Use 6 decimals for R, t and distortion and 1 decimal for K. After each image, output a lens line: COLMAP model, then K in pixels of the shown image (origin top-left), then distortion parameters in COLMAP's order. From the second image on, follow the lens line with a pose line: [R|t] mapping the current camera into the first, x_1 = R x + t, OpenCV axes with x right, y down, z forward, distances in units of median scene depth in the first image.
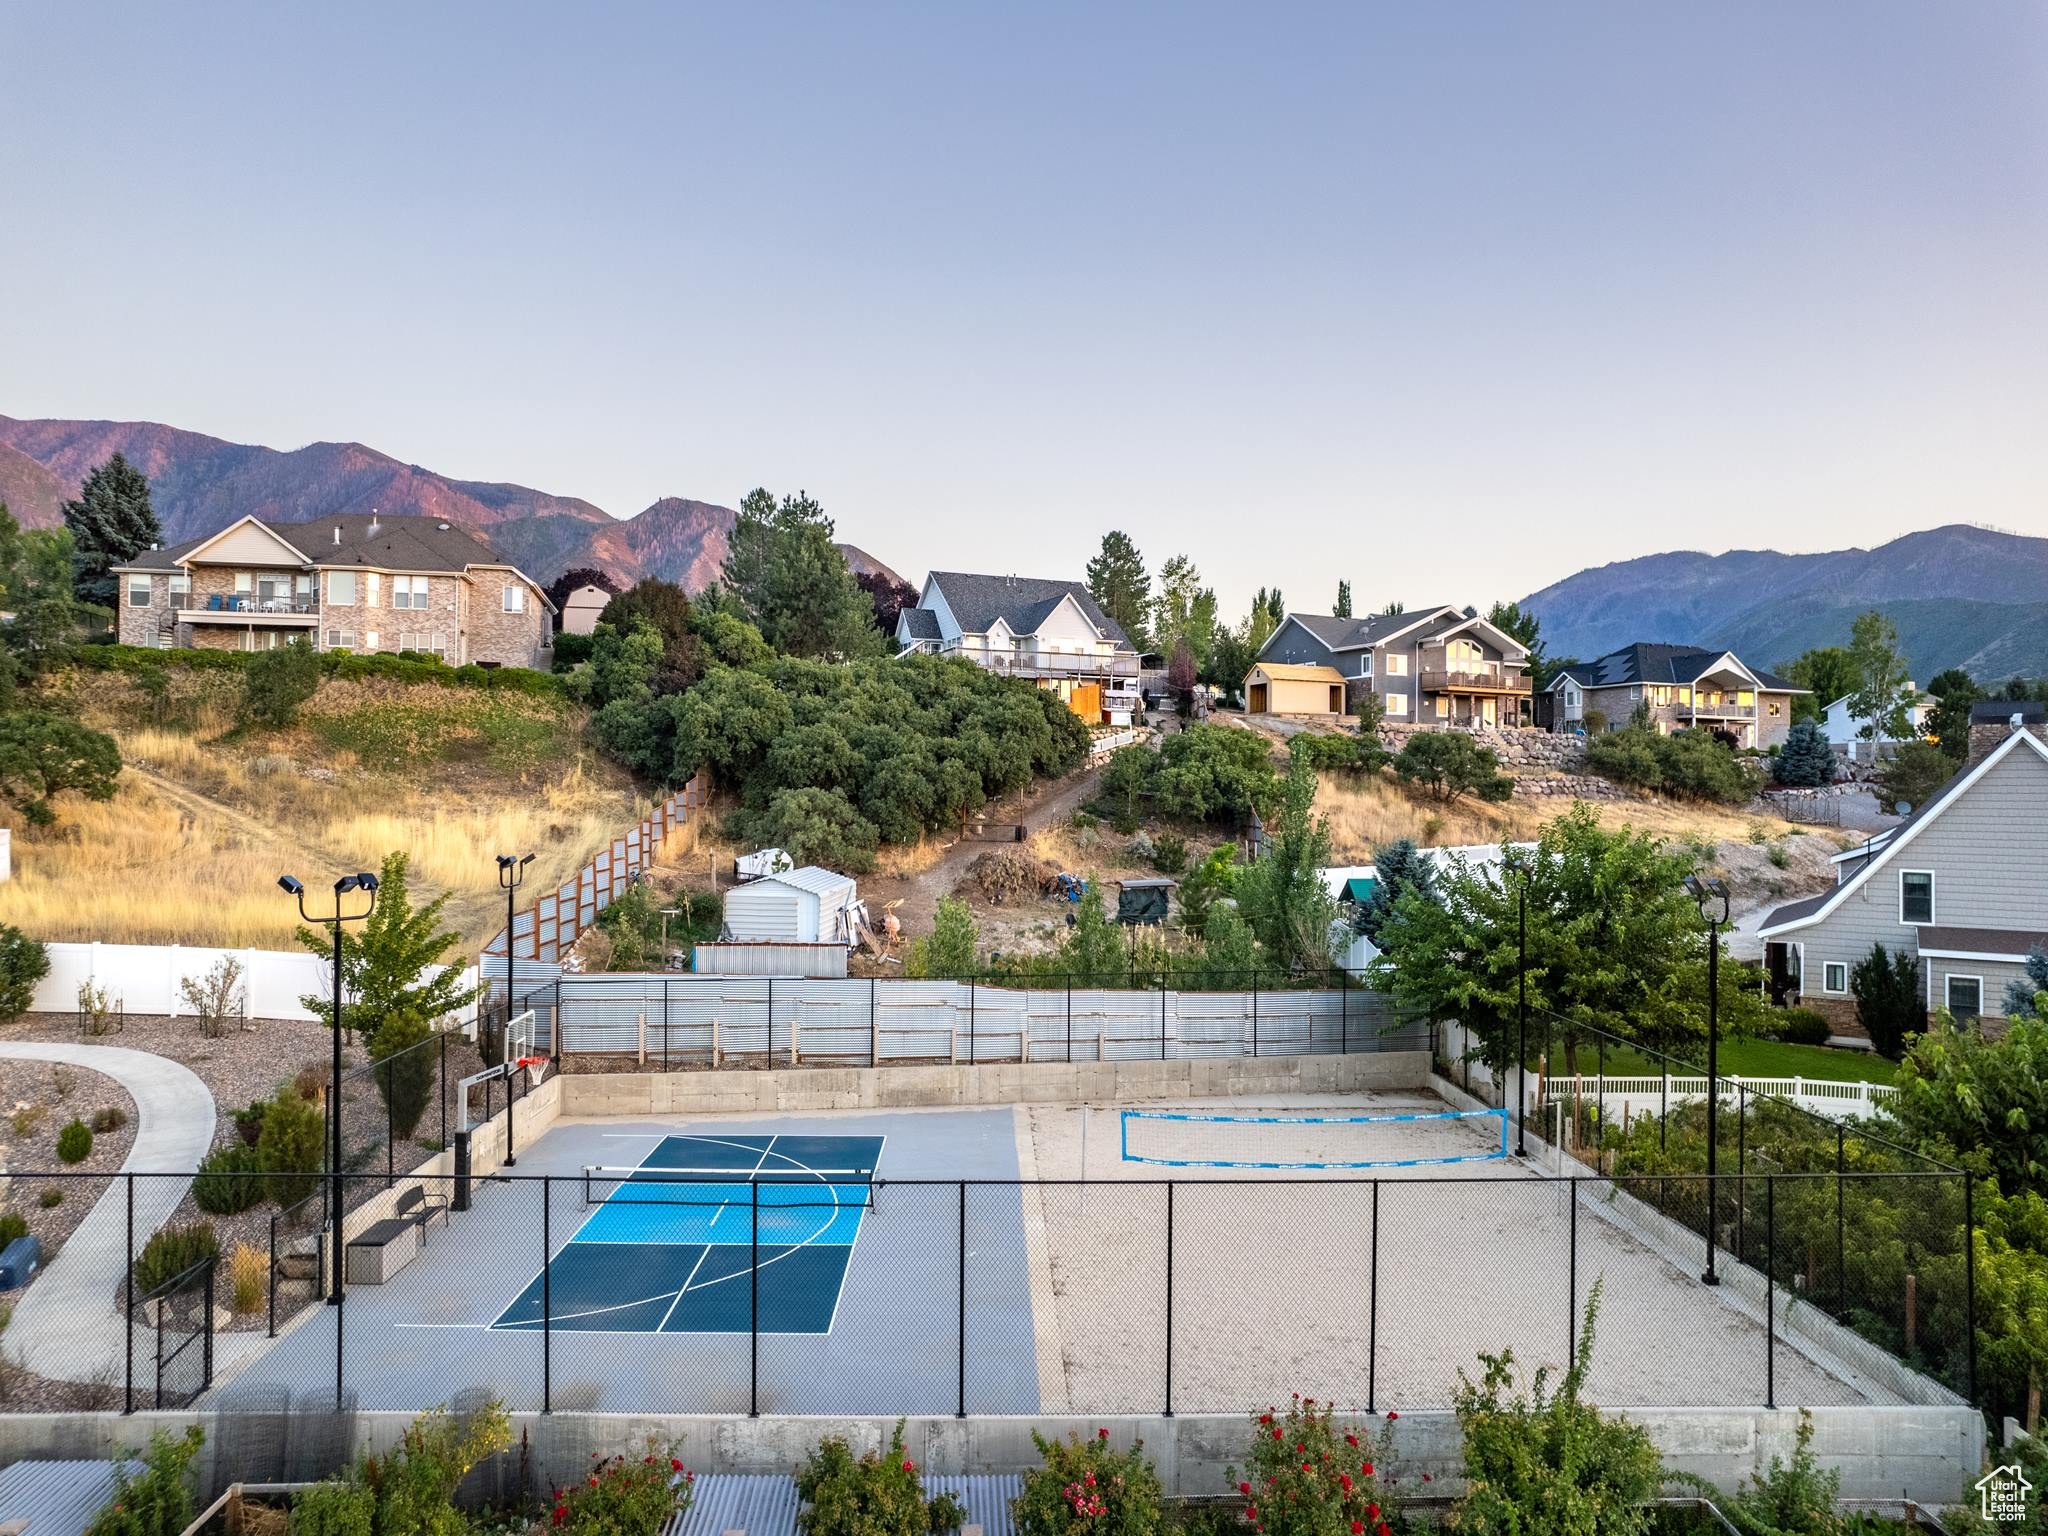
lens RADIAL K [[1320.9, 0, 1011.6], [0, 1320.9, 776.6], [0, 0, 1]] dist [-0.079364, 0.075776]
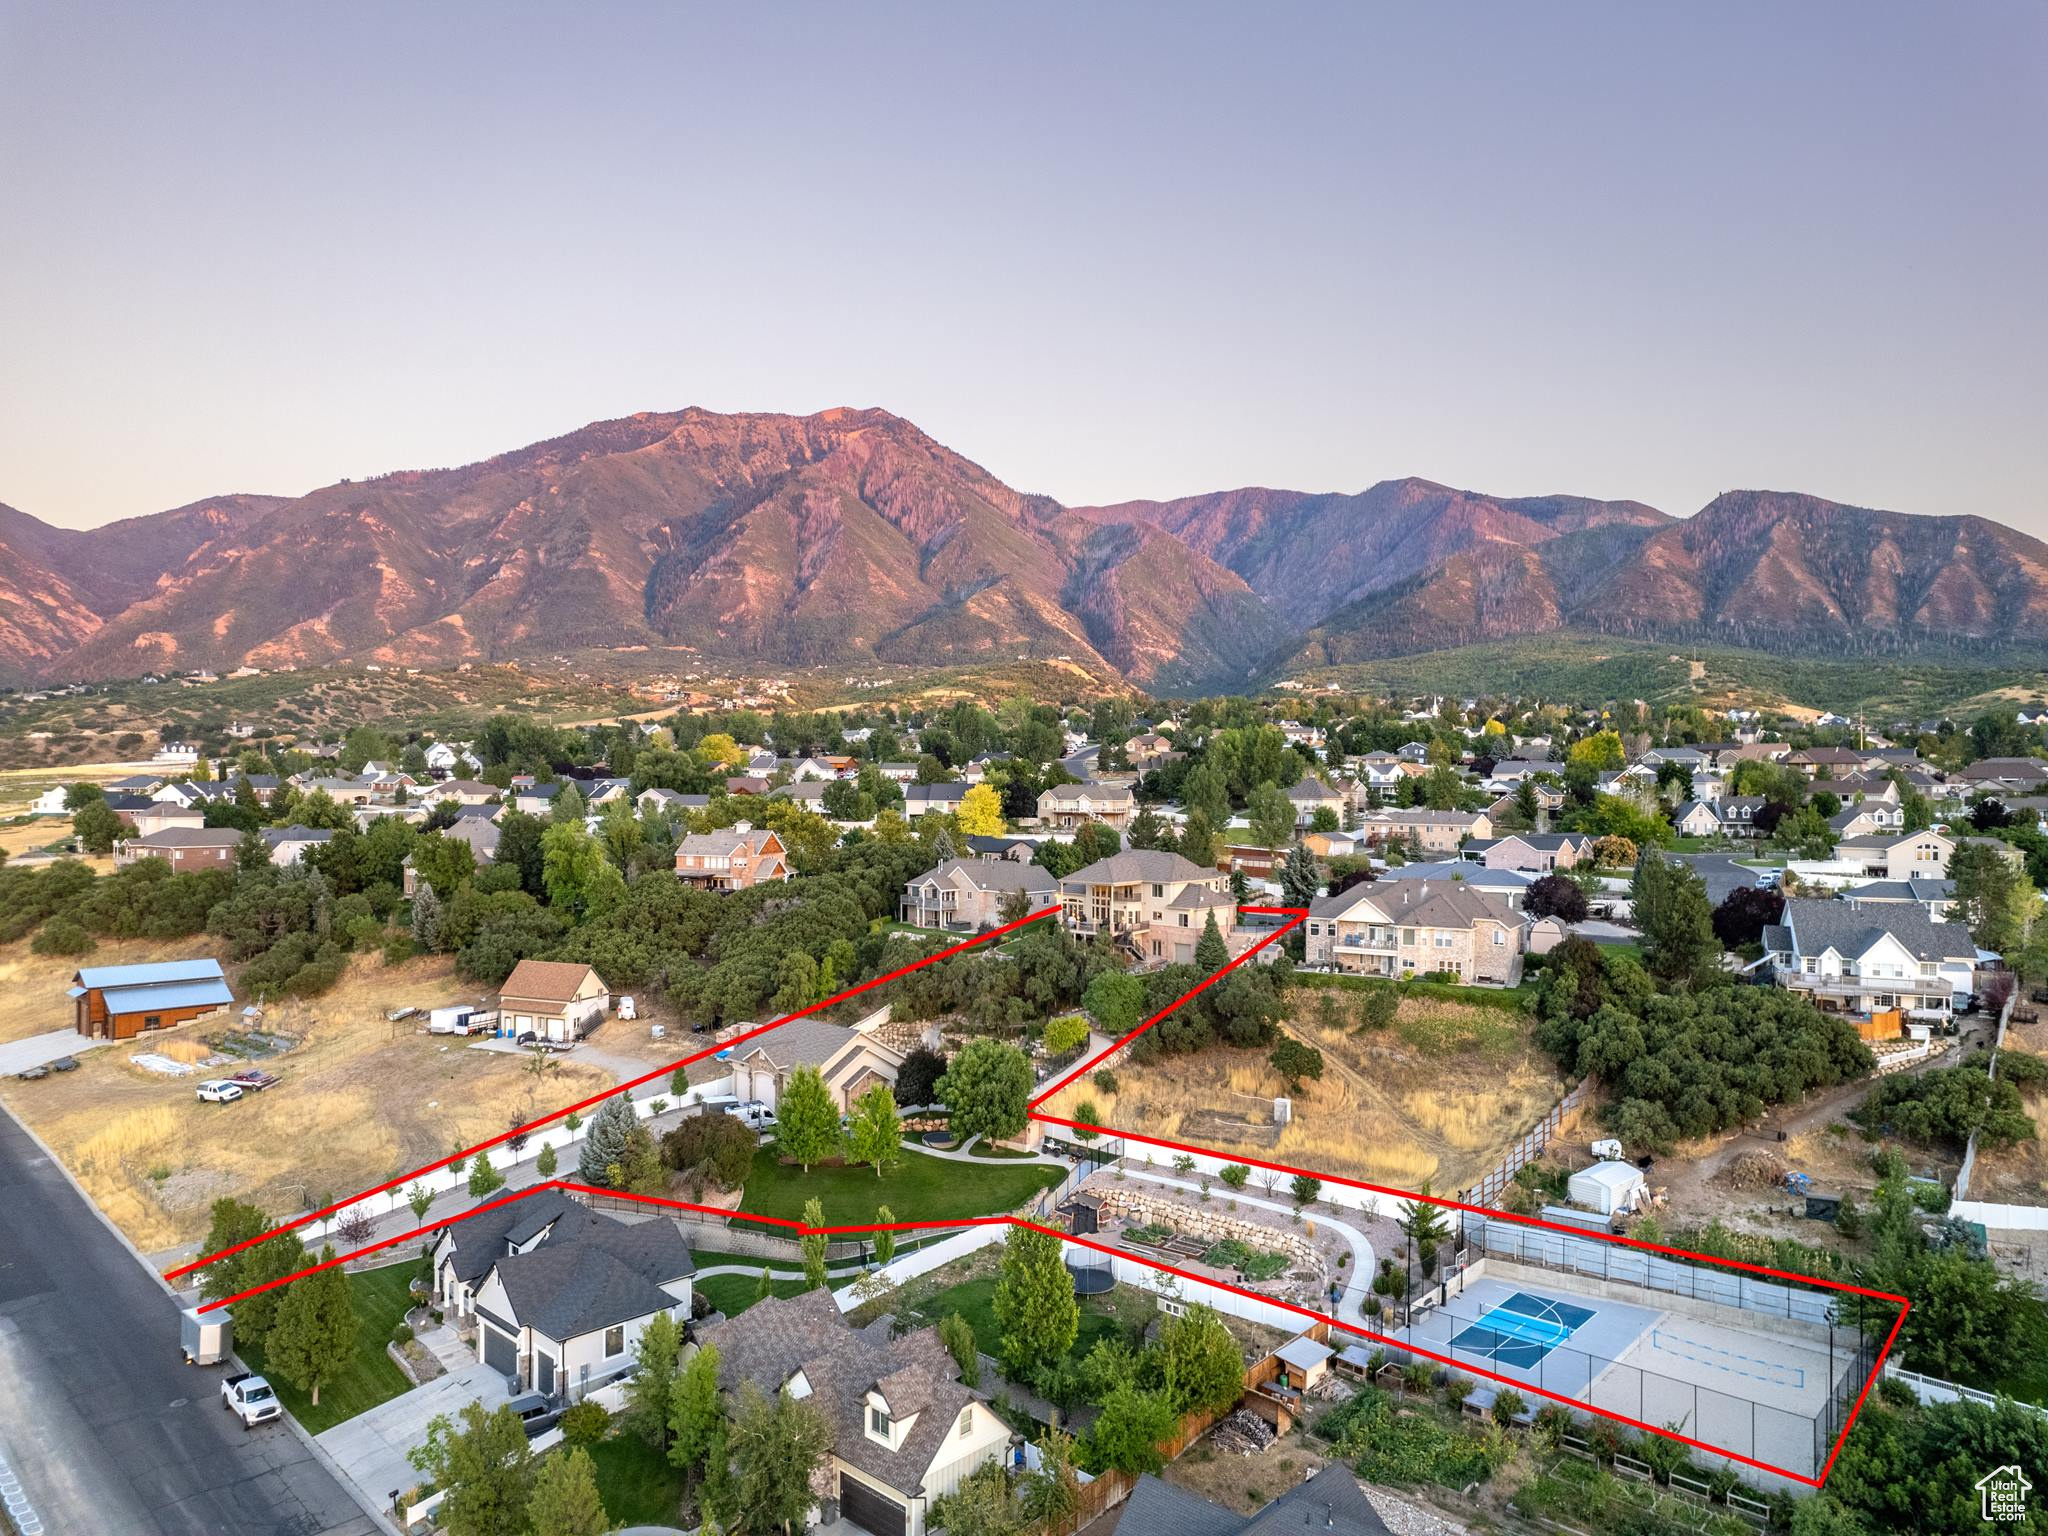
lens RADIAL K [[1320.9, 0, 1011.6], [0, 1320.9, 776.6], [0, 0, 1]] dist [-0.079364, 0.075776]
pose [[0.719629, -0.007070, -0.694322, 0.471266], [0.005365, 0.999975, -0.004622, -0.433567], [0.694338, -0.000399, 0.719649, -0.924824]]
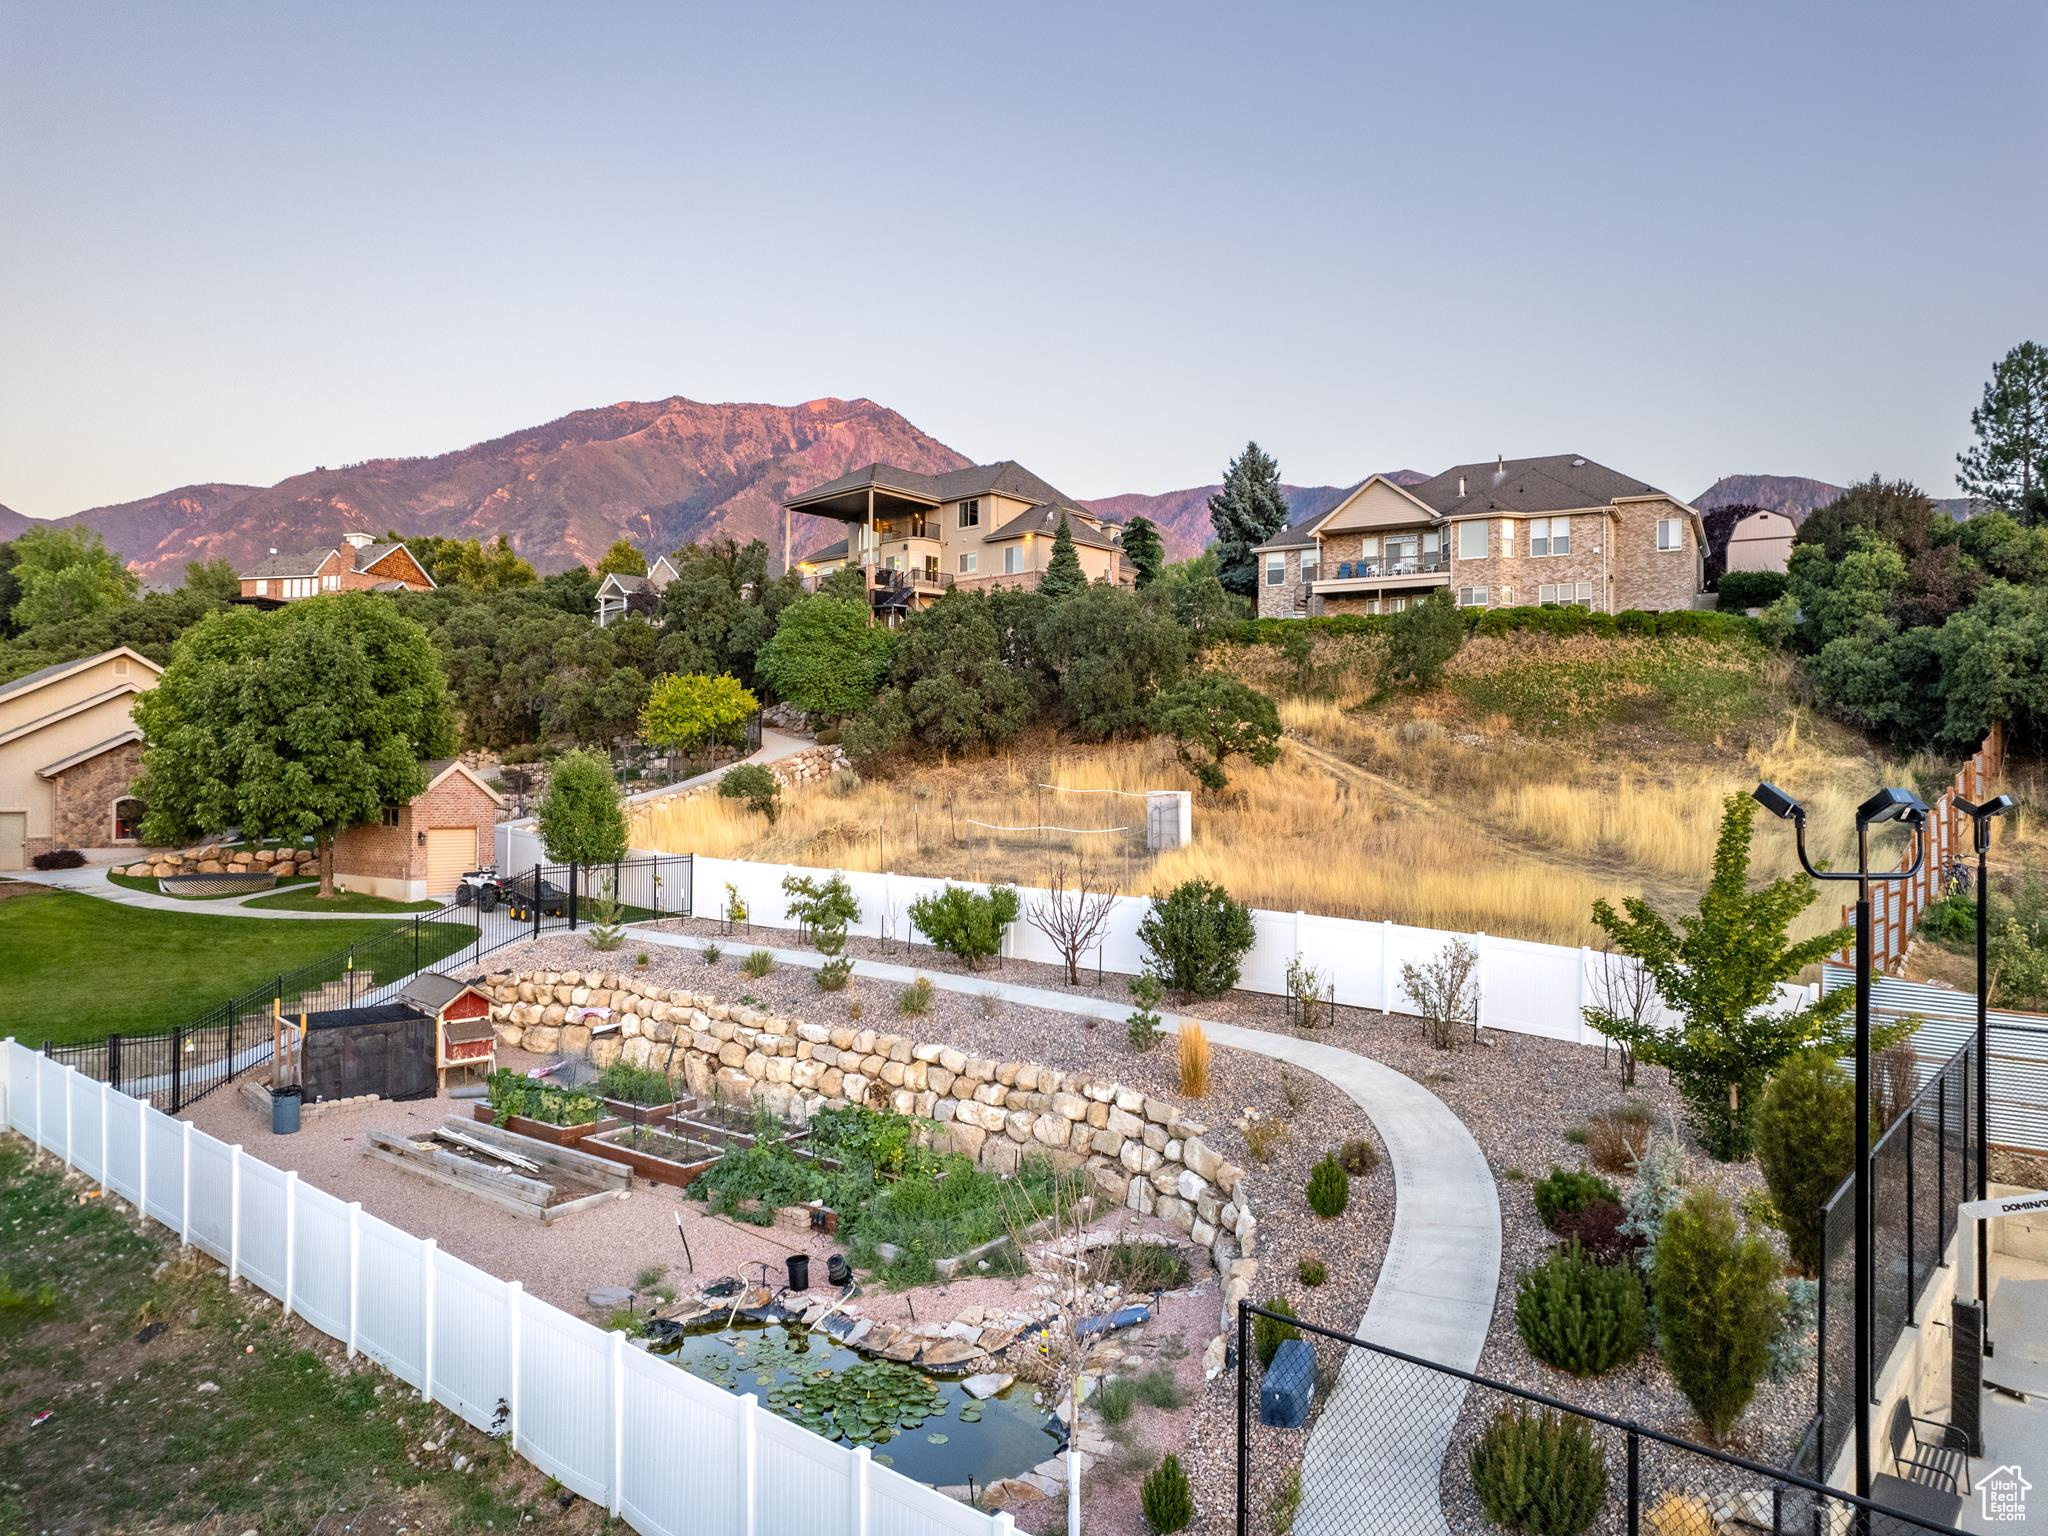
lens RADIAL K [[1320.9, 0, 1011.6], [0, 1320.9, 776.6], [0, 0, 1]] dist [-0.079364, 0.075776]
pose [[0.723842, -0.006987, -0.689931, -0.145681], [0.003059, 0.999971, -0.006917, 0.026262], [0.689959, 0.002896, 0.723842, 0.150332]]
